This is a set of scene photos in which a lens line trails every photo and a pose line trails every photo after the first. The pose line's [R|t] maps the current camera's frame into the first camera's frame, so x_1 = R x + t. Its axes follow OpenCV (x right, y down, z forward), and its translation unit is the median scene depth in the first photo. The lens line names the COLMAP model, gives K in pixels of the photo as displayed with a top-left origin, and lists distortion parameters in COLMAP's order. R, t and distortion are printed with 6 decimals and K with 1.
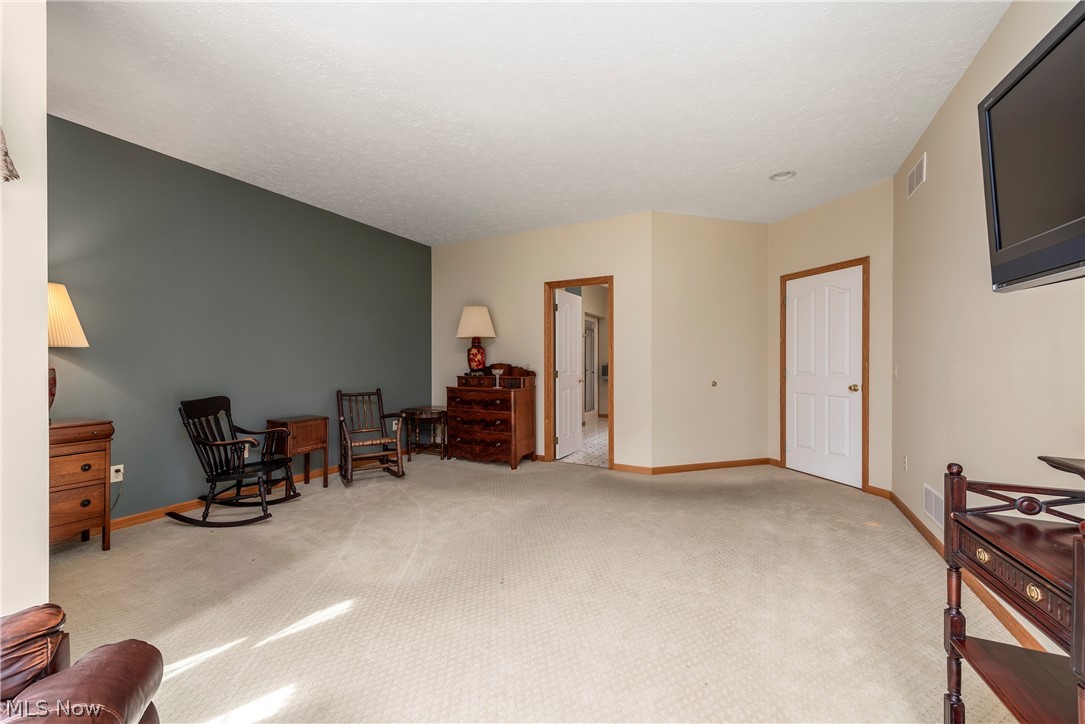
lens RADIAL K [[427.5, 0, 542.5], [0, 427.5, 362.0], [0, 0, 1]] dist [-0.000221, -0.000010]
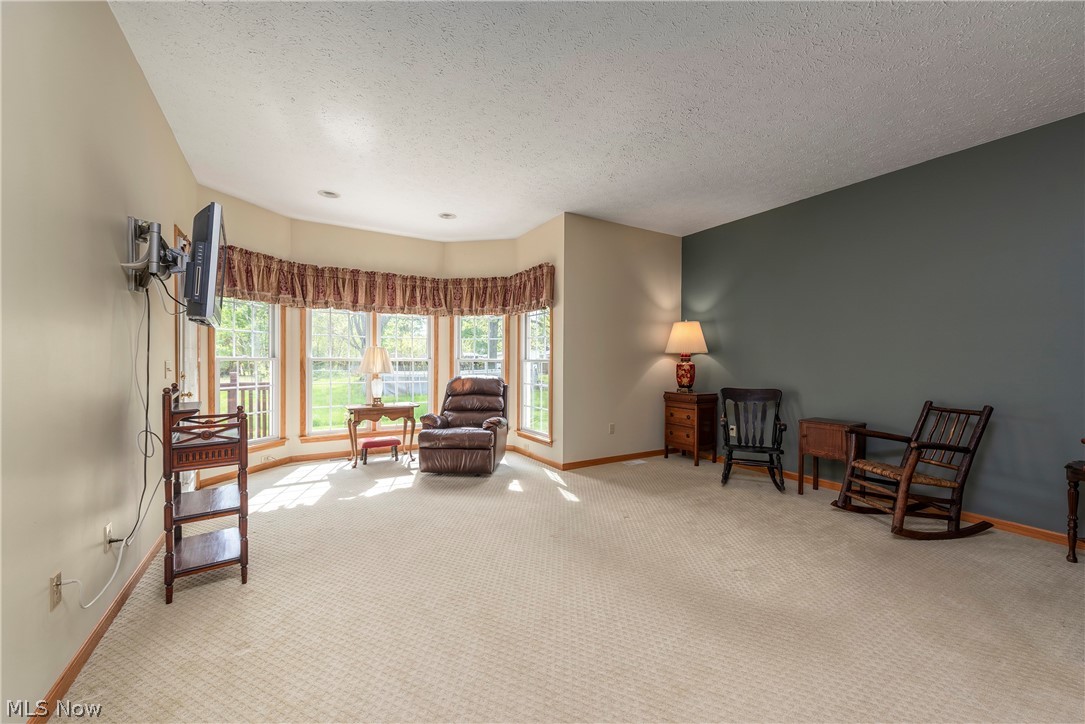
lens RADIAL K [[427.5, 0, 542.5], [0, 427.5, 362.0], [0, 0, 1]] dist [-0.000221, -0.000010]
pose [[-0.585507, 0.001267, -0.810667, 0.628724], [0.006923, 0.999970, -0.003438, -0.001187], [0.810638, -0.007625, -0.585498, 1.148825]]
